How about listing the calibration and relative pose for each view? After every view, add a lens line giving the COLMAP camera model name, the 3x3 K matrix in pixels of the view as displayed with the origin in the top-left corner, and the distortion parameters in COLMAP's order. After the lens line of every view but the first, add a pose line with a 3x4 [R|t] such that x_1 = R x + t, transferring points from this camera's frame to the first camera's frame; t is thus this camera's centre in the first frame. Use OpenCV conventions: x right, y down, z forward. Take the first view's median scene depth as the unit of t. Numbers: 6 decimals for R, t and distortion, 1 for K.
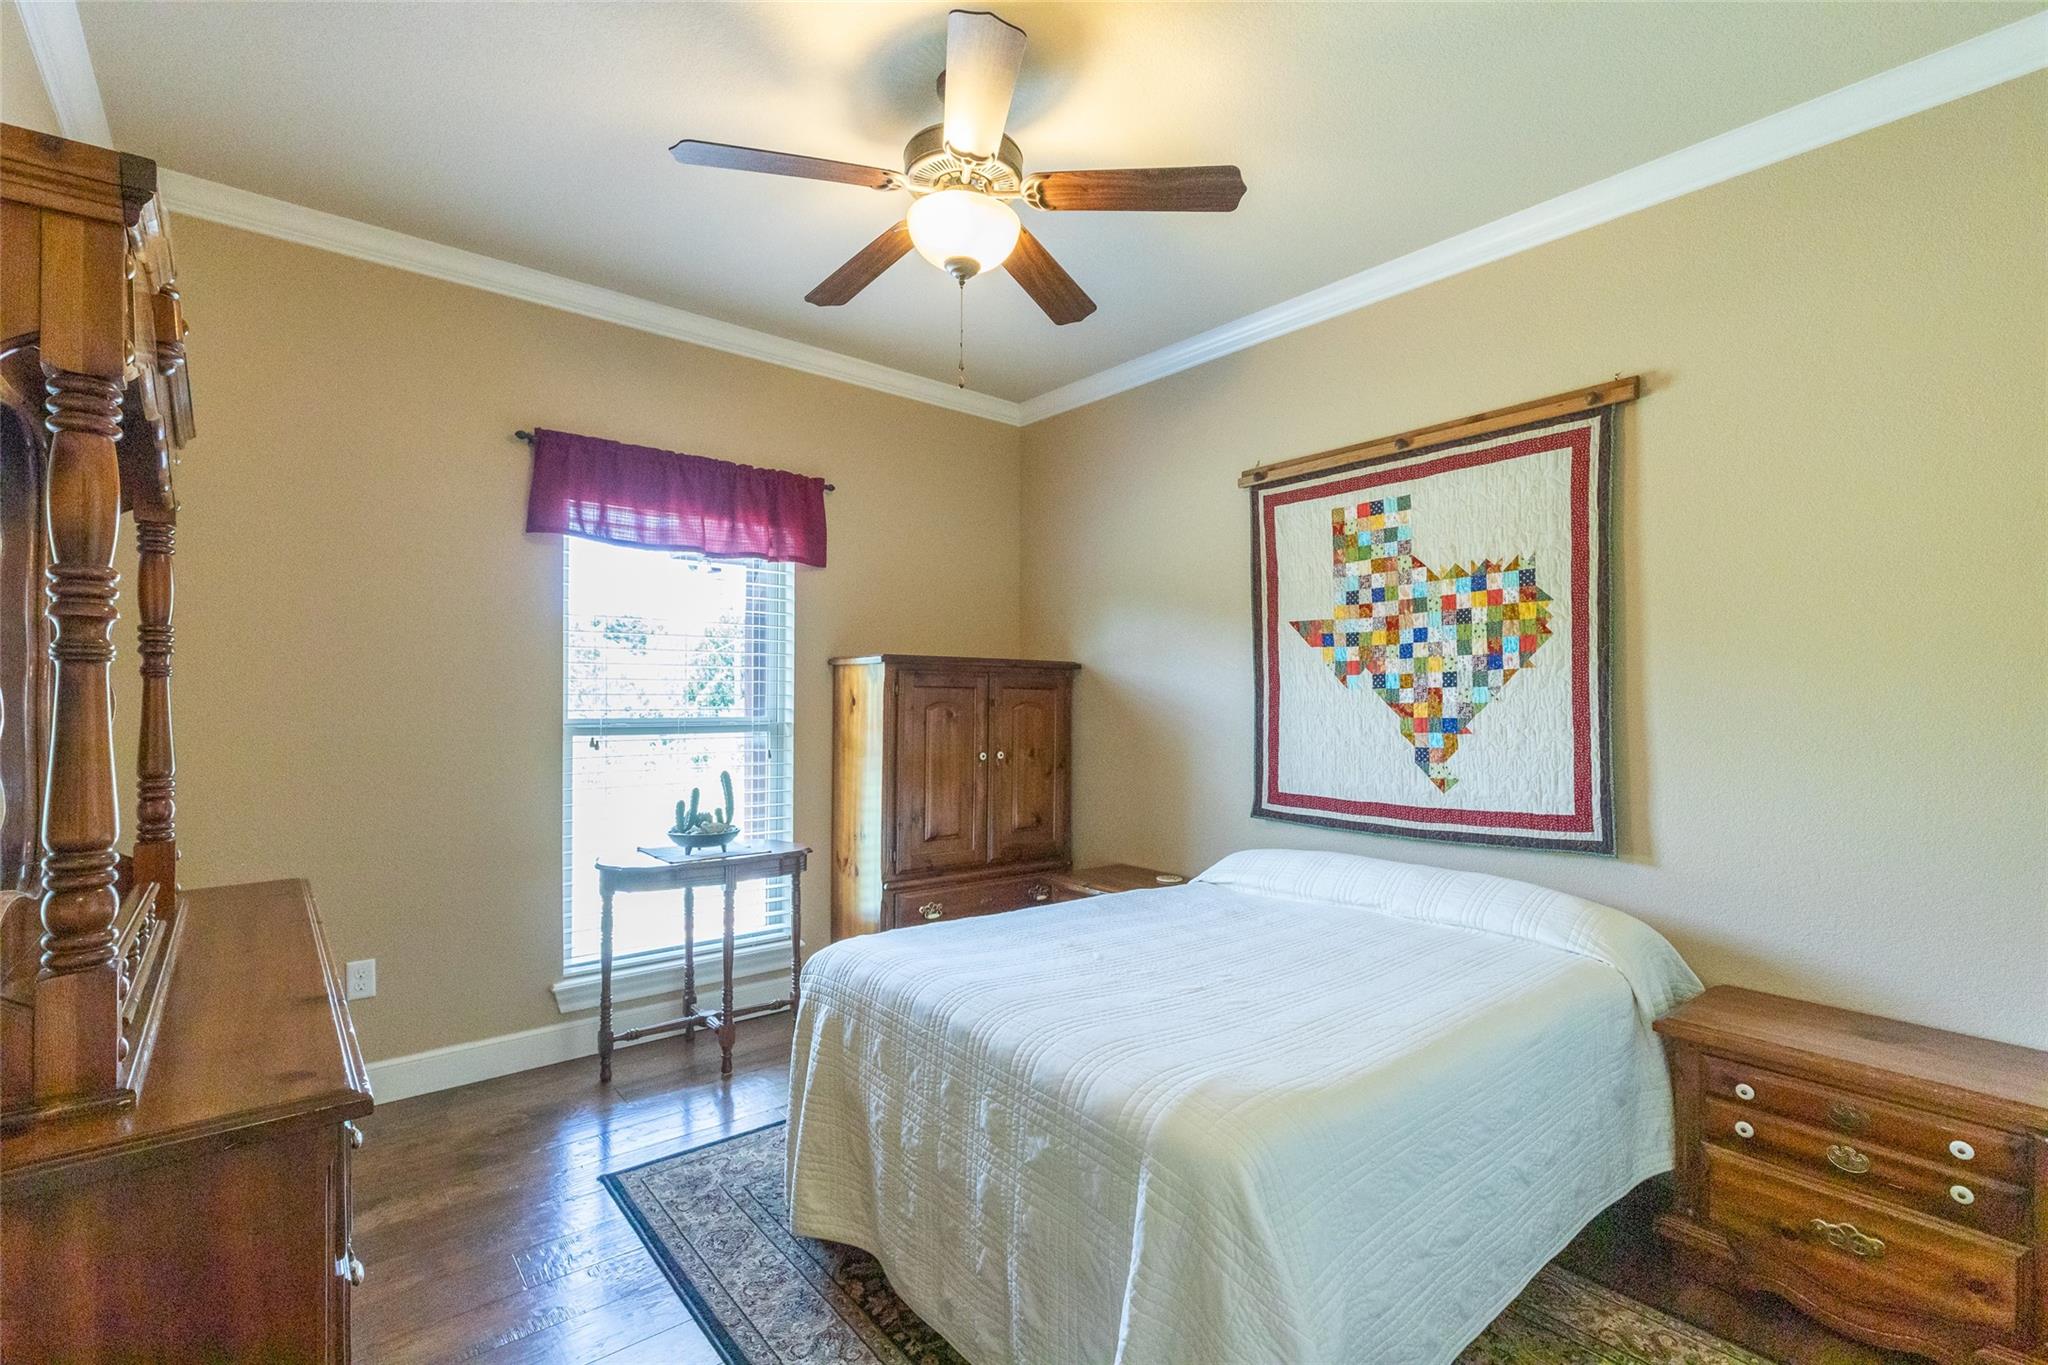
lens RADIAL K [[925.4, 0, 1027.5], [0, 925.4, 692.4], [0, 0, 1]] dist [0.004400, -0.000428]
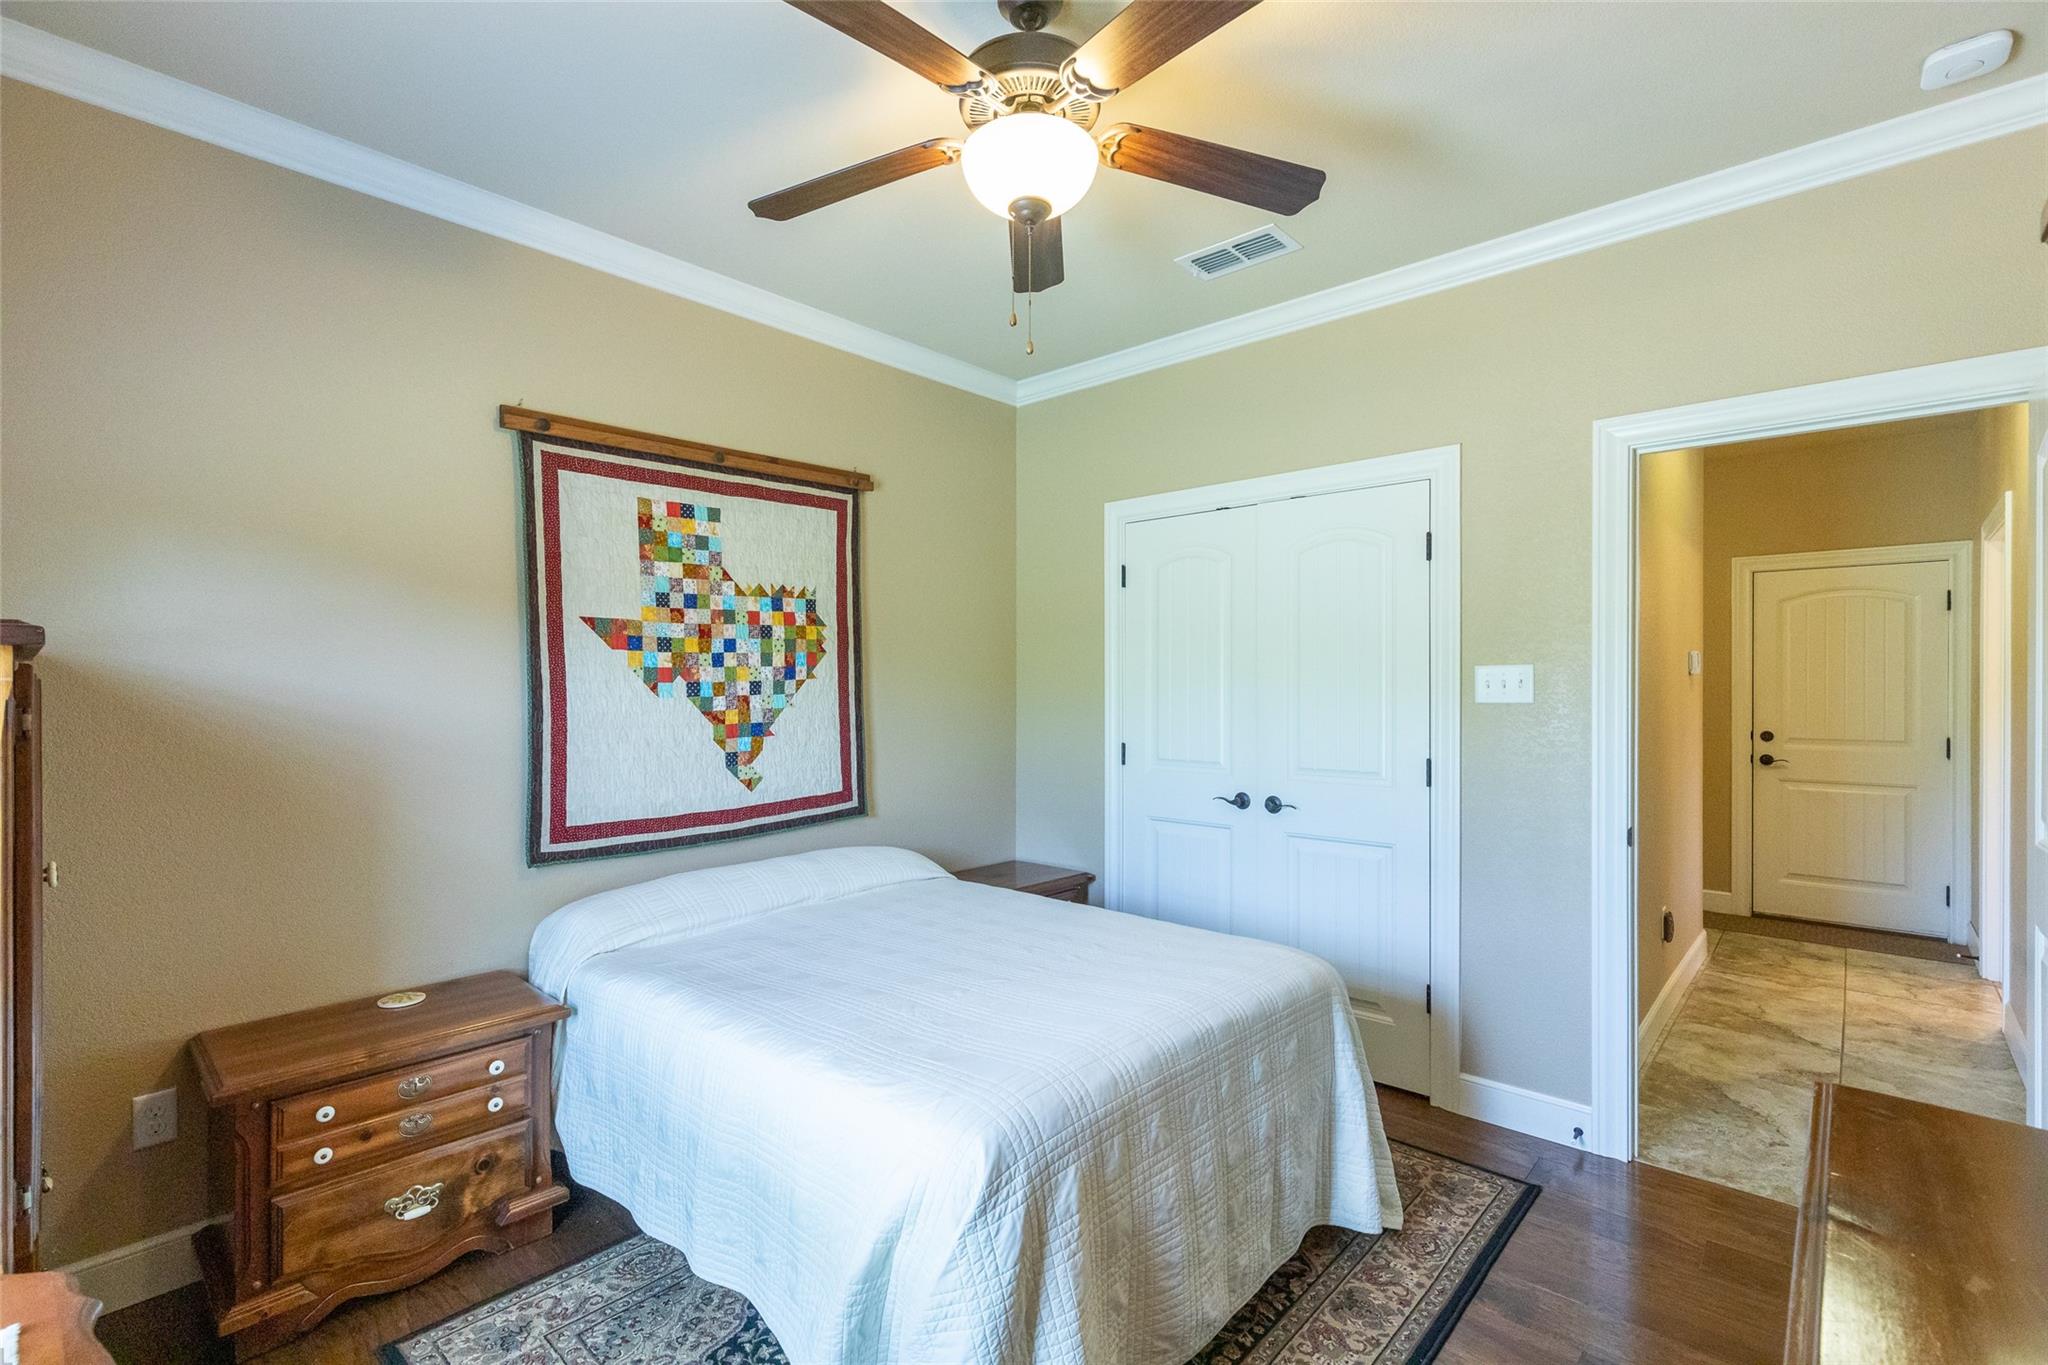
lens RADIAL K [[925.4, 0, 1027.0], [0, 925.4, 674.3], [0, 0, 1]] dist [0.004400, -0.000428]
pose [[-0.145562, -0.003143, 0.989344, -0.673593], [-0.008652, 0.999961, 0.001904, -0.034605], [-0.989311, -0.008282, -0.145583, 0.830034]]
